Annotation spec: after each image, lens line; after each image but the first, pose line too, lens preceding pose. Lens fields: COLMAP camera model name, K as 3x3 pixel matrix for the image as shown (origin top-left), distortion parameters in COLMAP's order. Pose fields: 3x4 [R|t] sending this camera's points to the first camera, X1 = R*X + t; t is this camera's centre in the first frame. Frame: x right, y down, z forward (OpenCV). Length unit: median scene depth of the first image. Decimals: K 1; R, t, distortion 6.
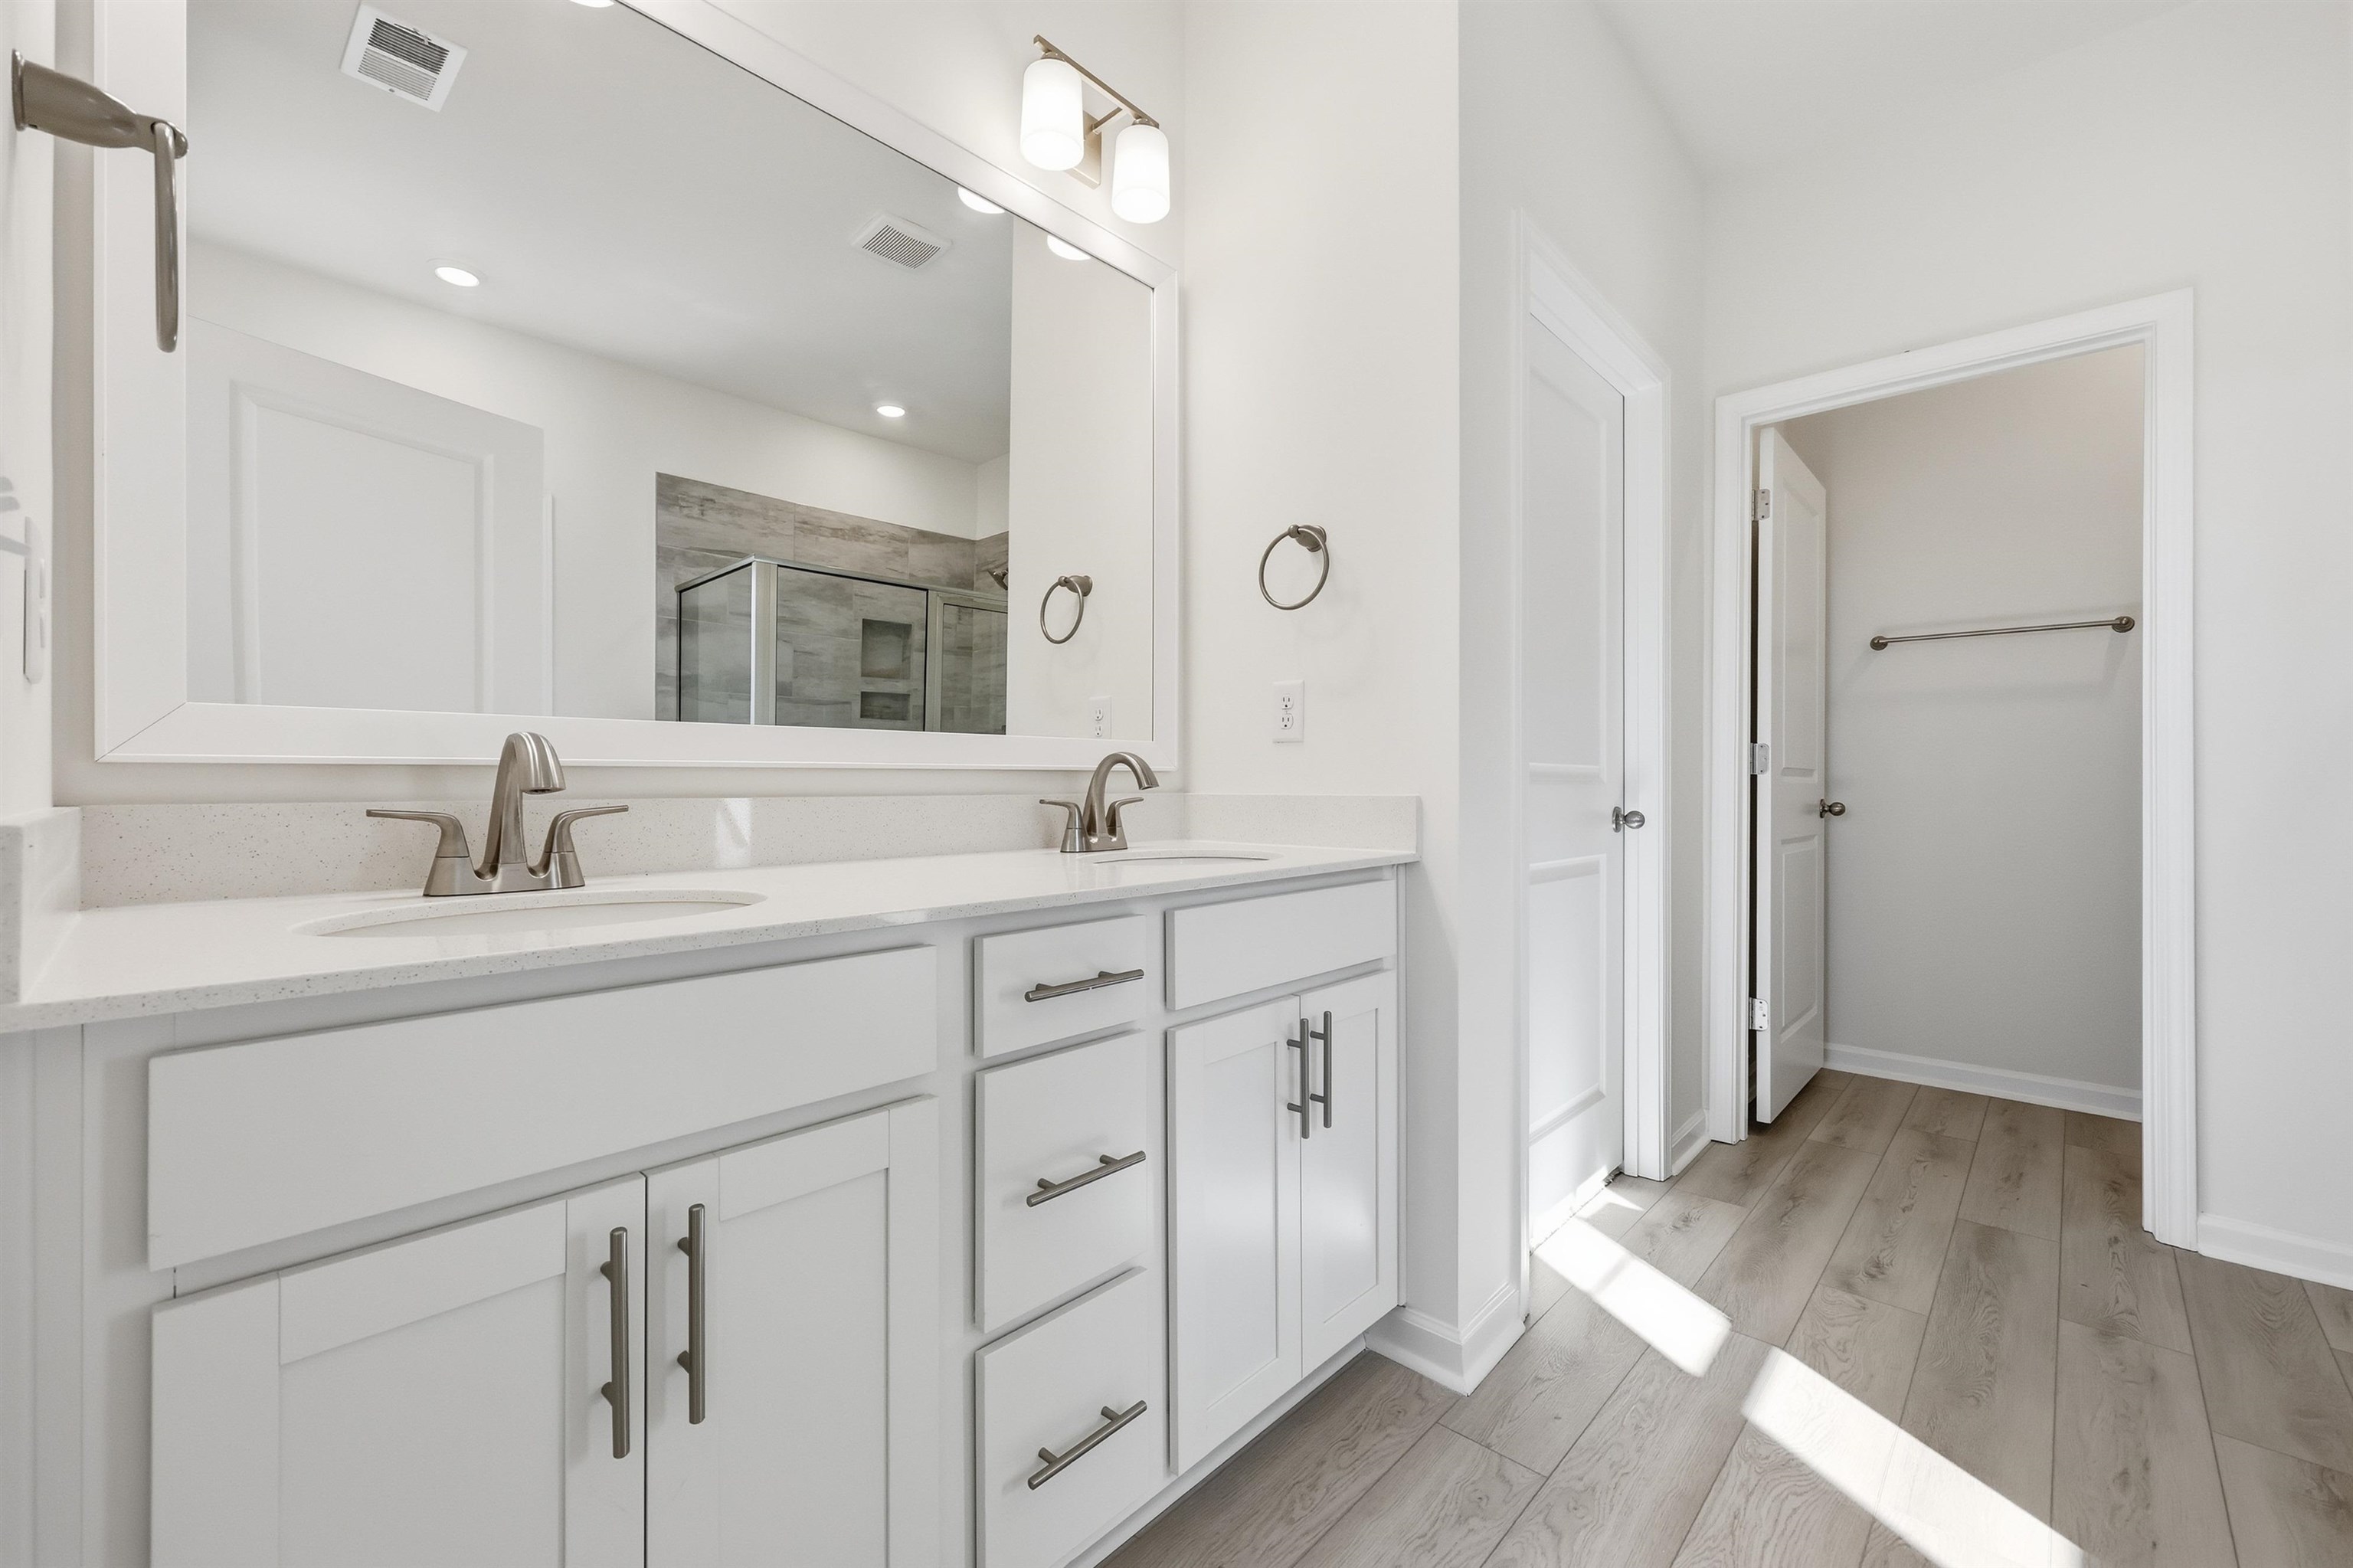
lens RADIAL K [[953.6, 0, 1176.5], [0, 953.6, 784.0], [0, 0, 1]] dist [-0.000863, -0.000038]
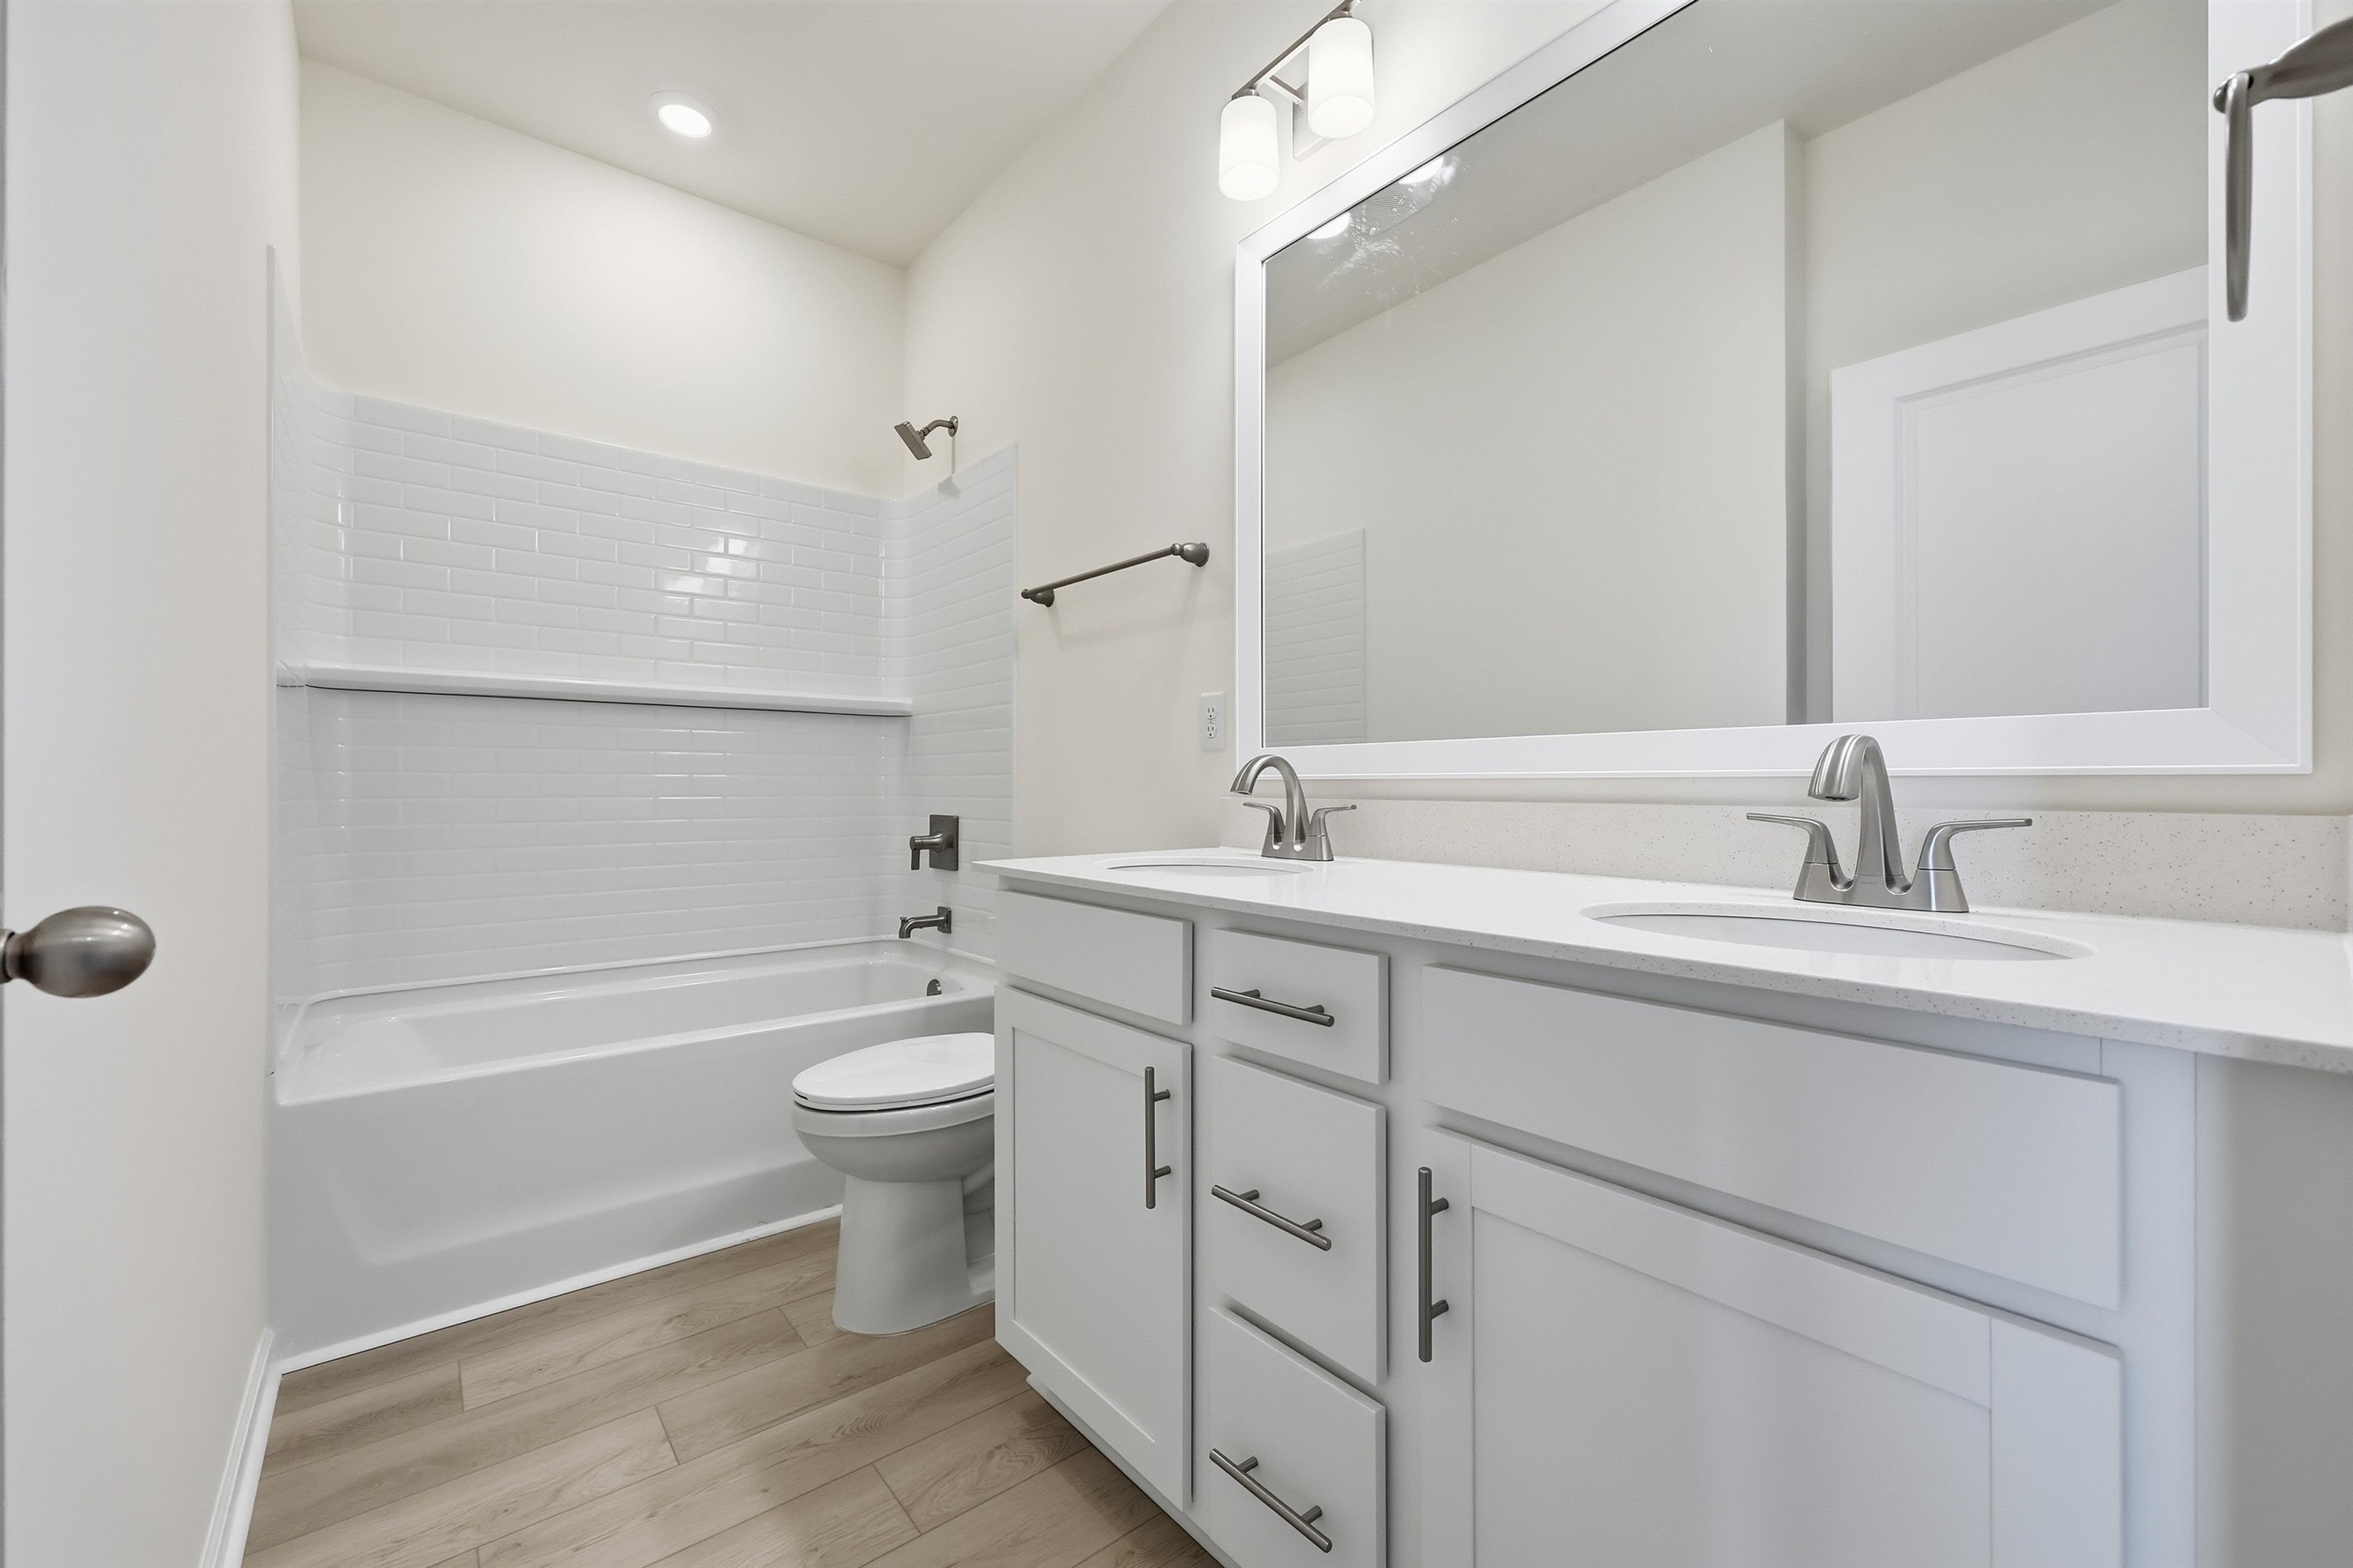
lens RADIAL K [[953.6, 0, 1176.5], [0, 953.6, 784.0], [0, 0, 1]] dist [-0.000863, -0.000038]
pose [[-0.126705, 0.000639, -0.991940, 0.413375], [-0.011142, 0.999936, 0.002068, -0.004116], [0.991878, 0.011314, -0.126689, 0.503772]]
